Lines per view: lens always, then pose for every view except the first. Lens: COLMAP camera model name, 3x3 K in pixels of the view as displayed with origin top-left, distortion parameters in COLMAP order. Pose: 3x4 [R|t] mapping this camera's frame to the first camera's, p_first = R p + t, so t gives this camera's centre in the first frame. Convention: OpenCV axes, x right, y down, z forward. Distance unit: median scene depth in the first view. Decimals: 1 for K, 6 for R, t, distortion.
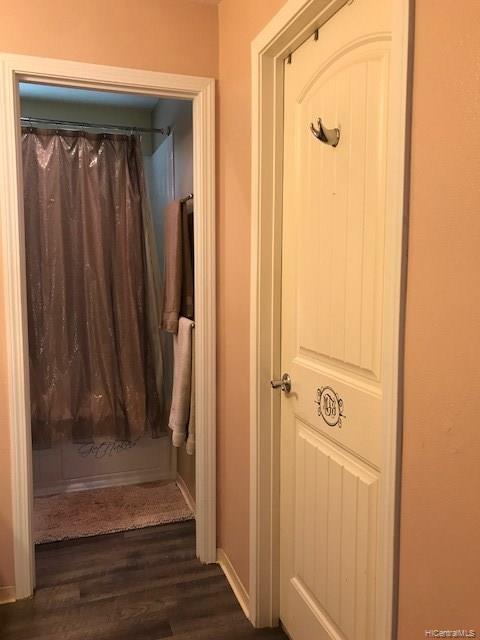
lens RADIAL K [[530.3, 0, 241.4], [0, 530.3, 310.5], [0, 0, 1]] dist [0.009212, -0.009971]
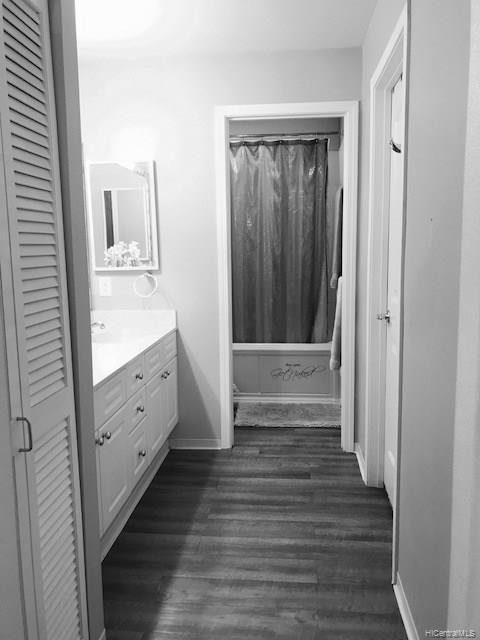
lens RADIAL K [[530.3, 0, 241.4], [0, 530.3, 310.5], [0, 0, 1]] dist [0.009212, -0.009971]
pose [[0.908963, 0.037670, -0.415172, 0.261119], [-0.021030, 0.998784, 0.044581, 0.052656], [0.416347, -0.031791, 0.908650, -0.388885]]
